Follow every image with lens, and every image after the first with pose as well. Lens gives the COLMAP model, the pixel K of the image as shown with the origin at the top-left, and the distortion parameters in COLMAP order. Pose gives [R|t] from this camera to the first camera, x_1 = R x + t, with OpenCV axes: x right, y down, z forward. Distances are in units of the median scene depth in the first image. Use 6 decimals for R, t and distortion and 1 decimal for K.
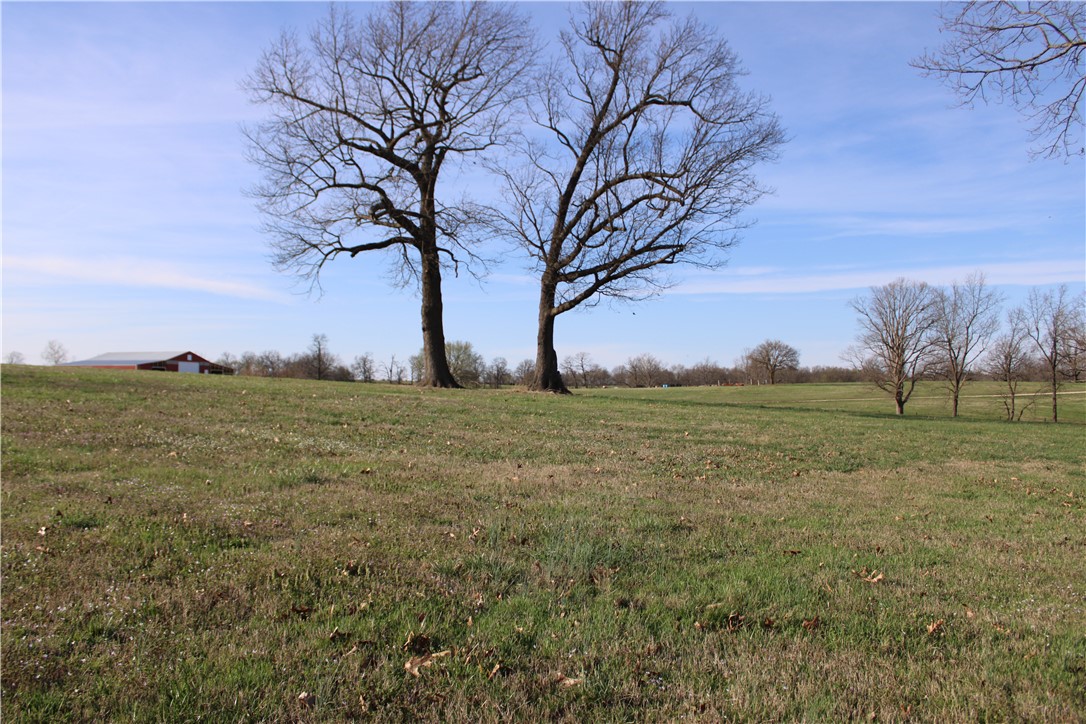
lens RADIAL K [[932.0, 0, 543.0], [0, 932.0, 362.0], [0, 0, 1]] dist [-0.156647, 0.146438]
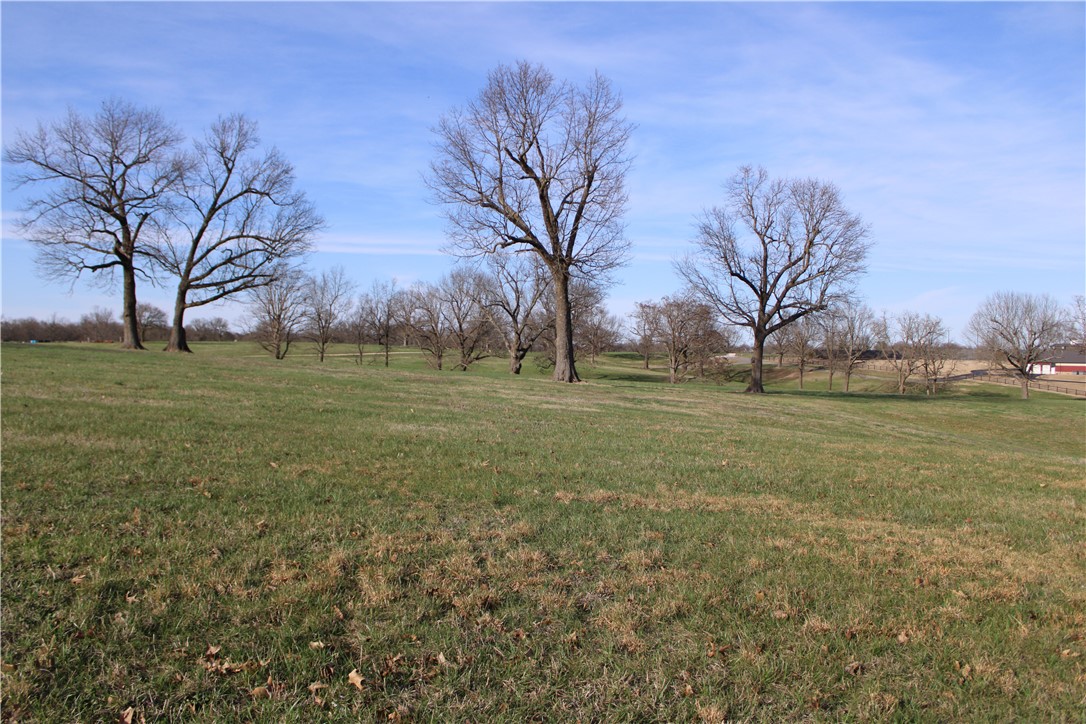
lens RADIAL K [[932.0, 0, 543.0], [0, 932.0, 362.0], [0, 0, 1]] dist [-0.156647, 0.146438]
pose [[0.743407, 0.003916, 0.668828, -0.617763], [-0.035676, 0.998791, 0.033807, -0.030737], [-0.667887, -0.048993, 0.742648, -0.688734]]
